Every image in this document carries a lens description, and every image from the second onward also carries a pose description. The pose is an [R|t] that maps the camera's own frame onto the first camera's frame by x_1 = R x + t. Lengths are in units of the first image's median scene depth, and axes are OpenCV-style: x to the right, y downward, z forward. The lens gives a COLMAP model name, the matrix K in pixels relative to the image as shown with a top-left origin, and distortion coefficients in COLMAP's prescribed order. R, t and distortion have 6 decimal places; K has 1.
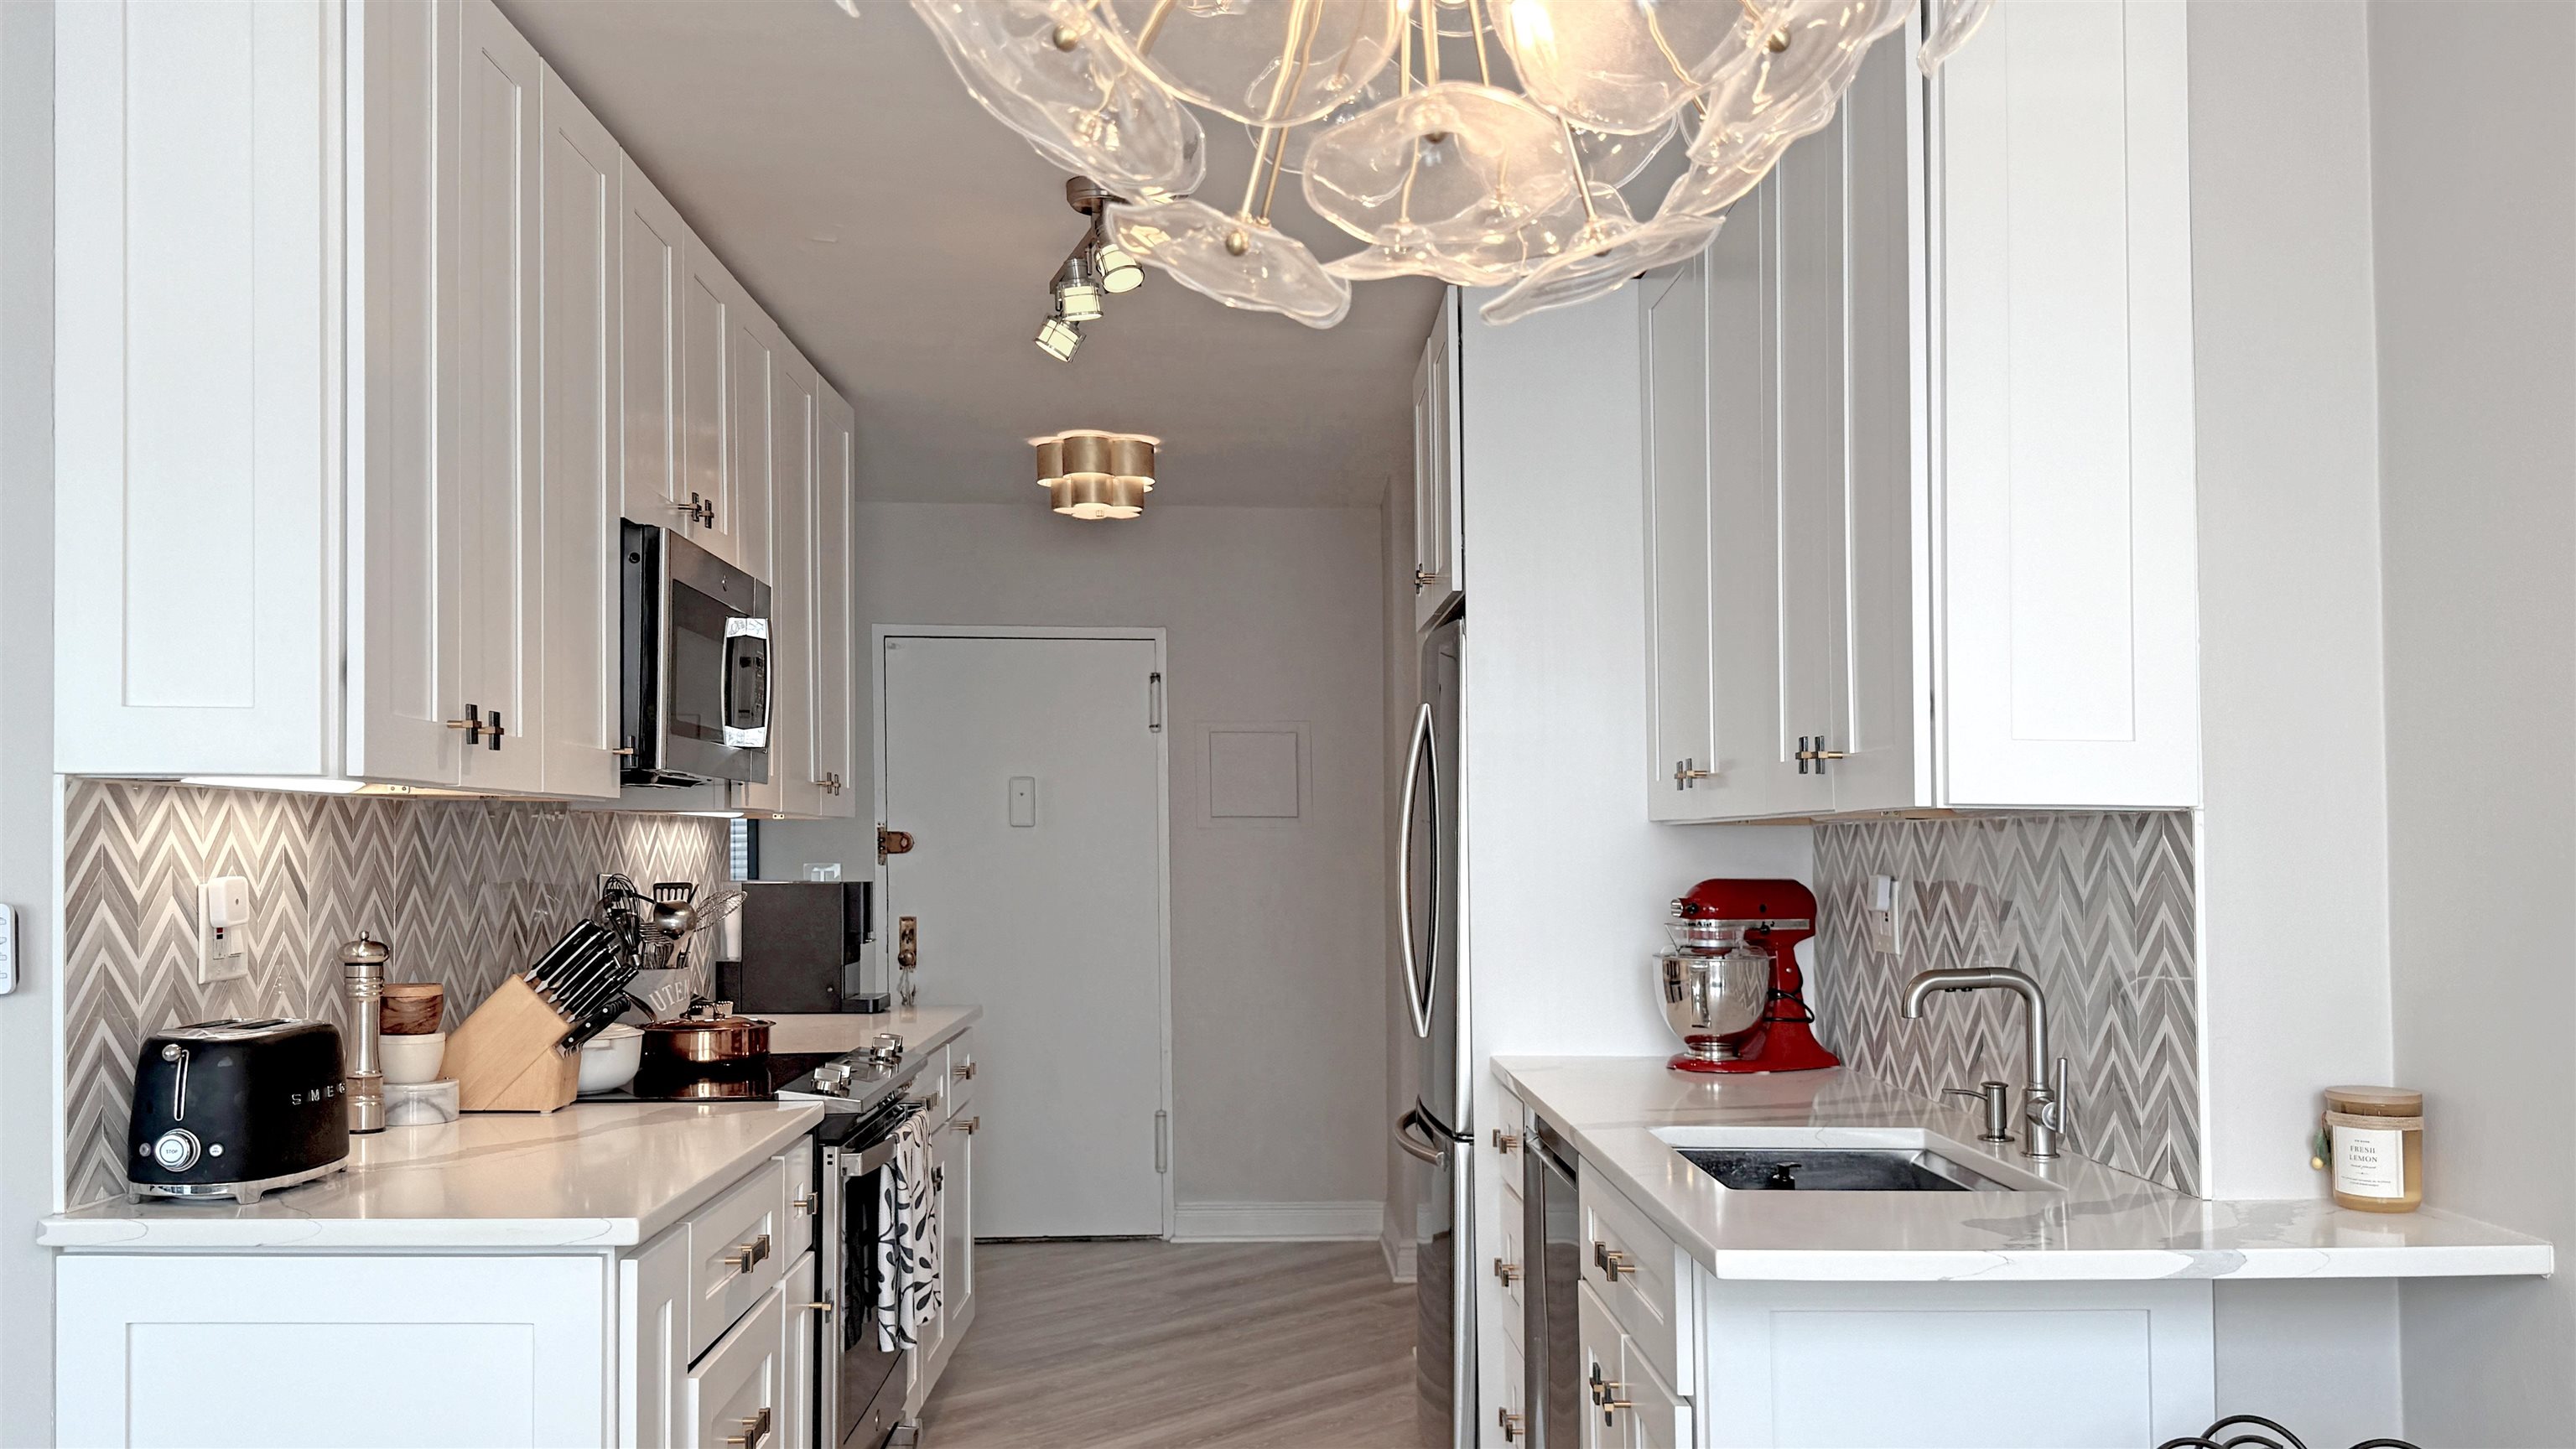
lens RADIAL K [[2007.9, 0, 1290.0], [0, 2007.9, 795.7], [0, 0, 1]] dist [0.095093, -0.230593]
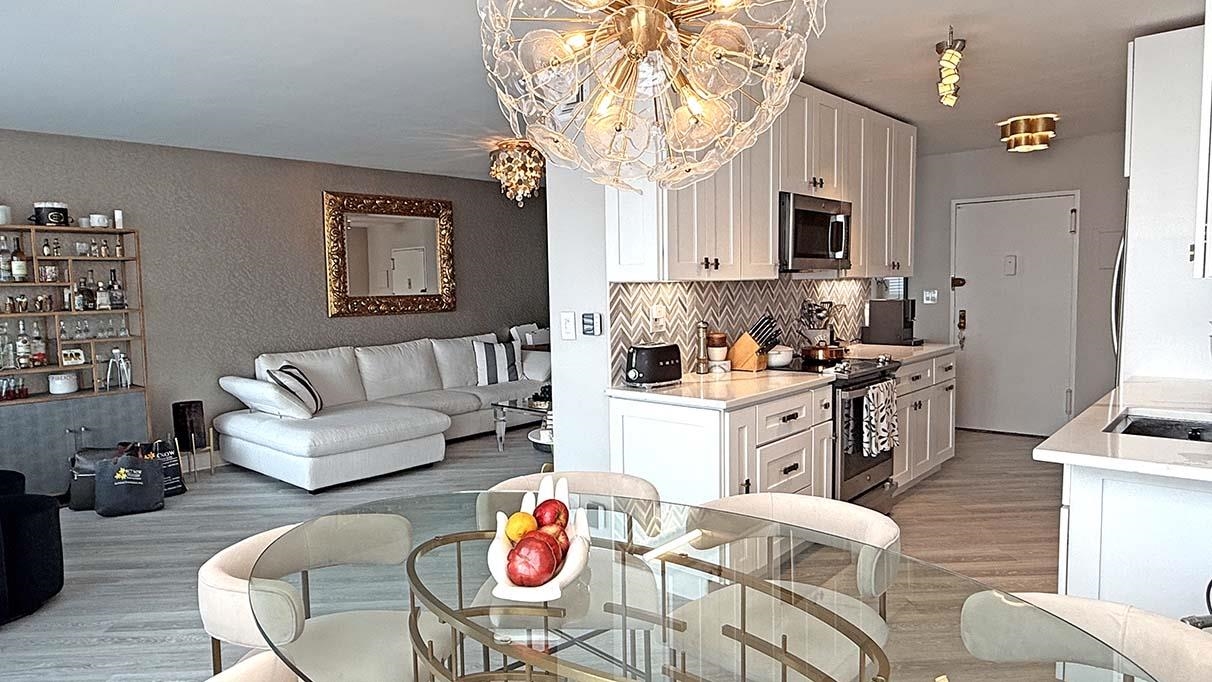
lens RADIAL K [[734.4, 0, 606.0], [0, 734.4, 341.0], [0, 0, 1]] dist [0.001438, 0.000292]
pose [[0.722183, 0.035655, -0.690782, 0.287012], [0.041571, 0.994628, 0.094799, -0.022051], [0.690452, -0.097179, 0.716821, -0.056121]]
